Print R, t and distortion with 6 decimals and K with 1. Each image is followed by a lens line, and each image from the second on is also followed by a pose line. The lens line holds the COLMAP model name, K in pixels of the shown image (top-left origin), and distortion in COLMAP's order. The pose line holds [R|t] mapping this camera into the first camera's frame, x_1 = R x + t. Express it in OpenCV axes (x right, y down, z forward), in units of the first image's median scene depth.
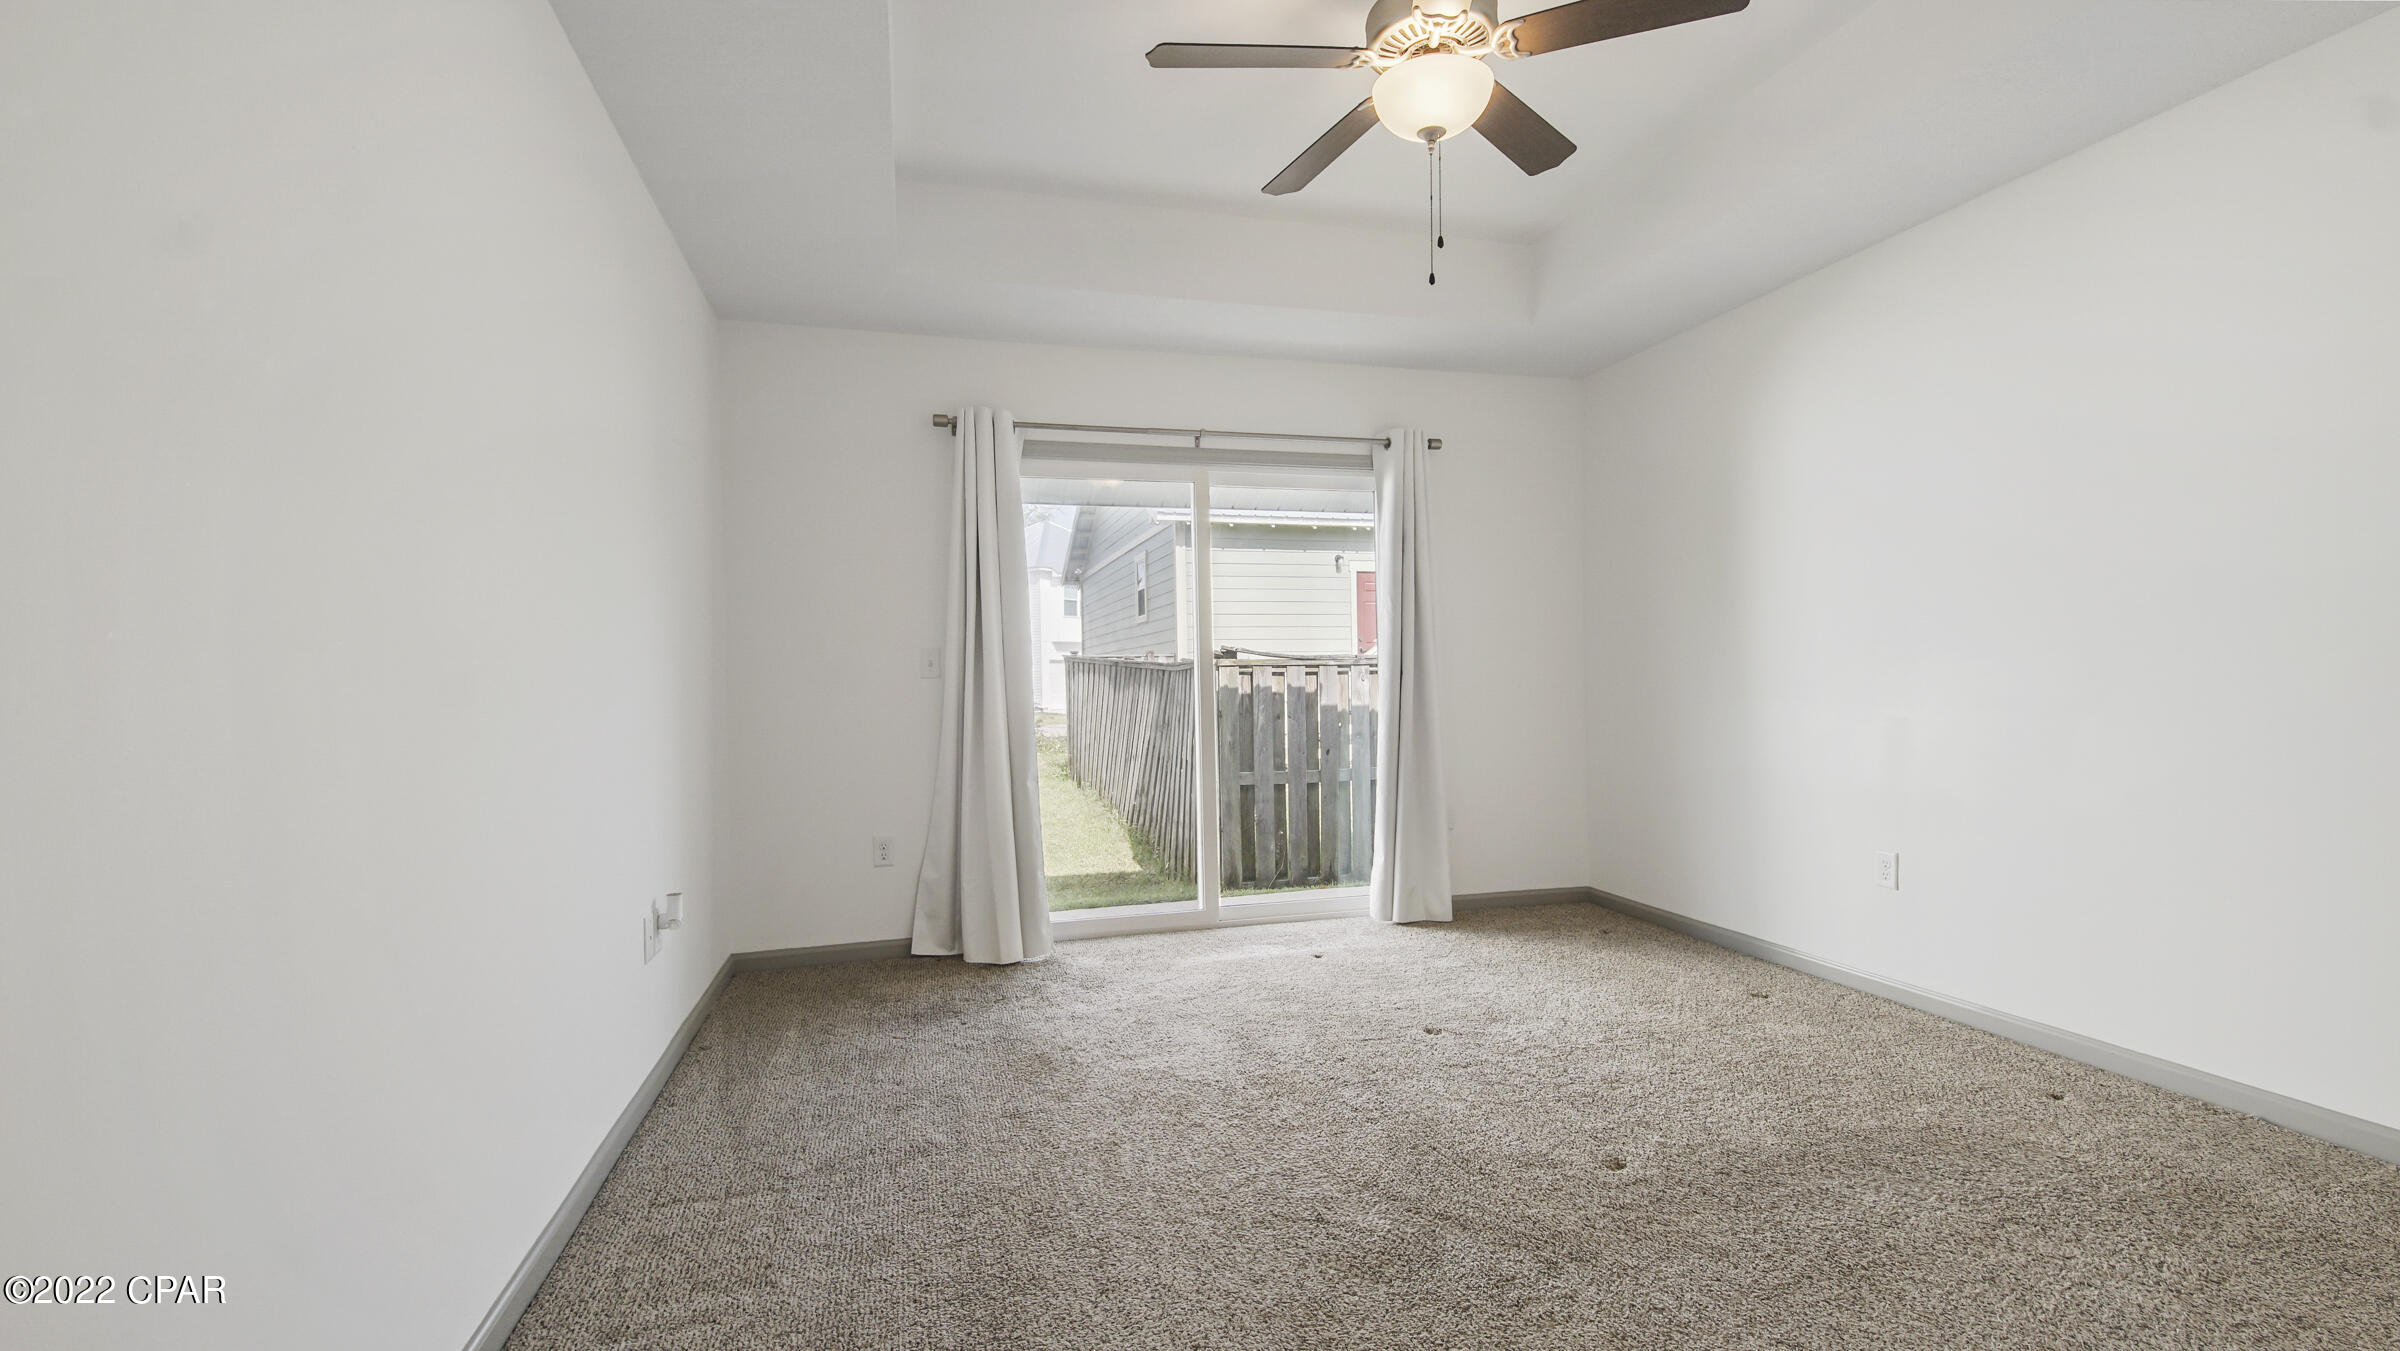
lens RADIAL K [[1090.9, 0, 1191.4], [0, 1090.9, 667.1], [0, 0, 1]] dist [0.016129, -0.009522]
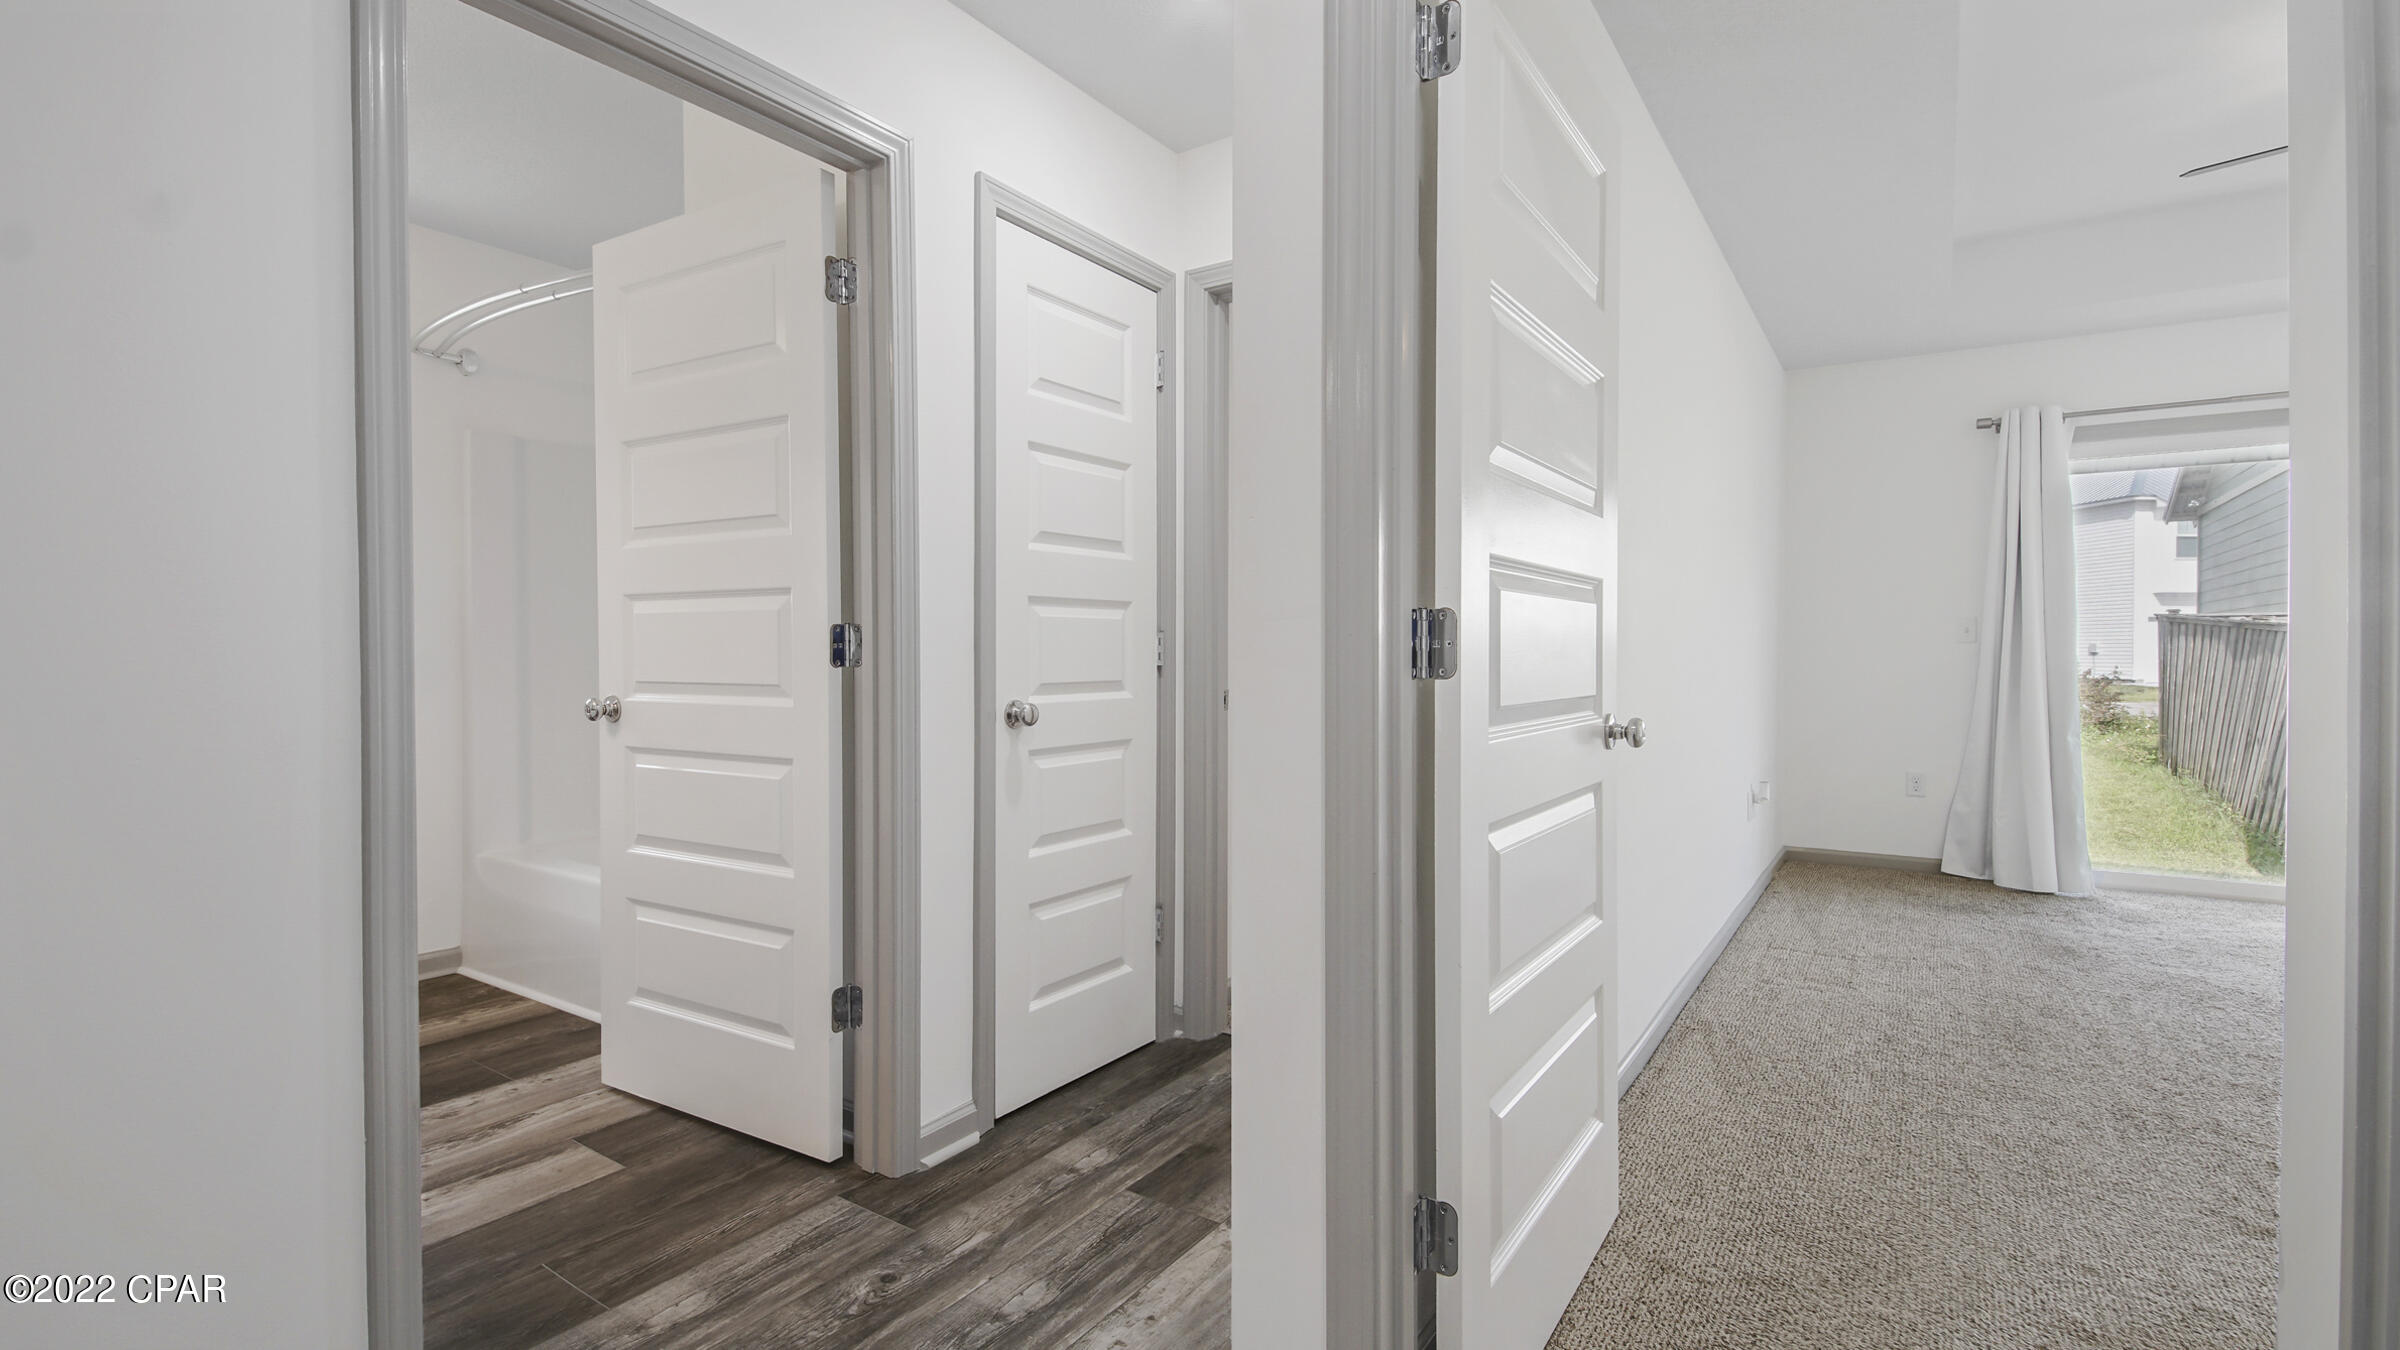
lens RADIAL K [[1090.9, 0, 1197.1], [0, 1090.9, 673.8], [0, 0, 1]] dist [0.016129, -0.009522]
pose [[0.665907, 0.032166, -0.745341, 0.089916], [-0.000177, 0.999077, 0.042957, -0.005959], [0.746035, -0.028473, 0.665298, -0.401819]]
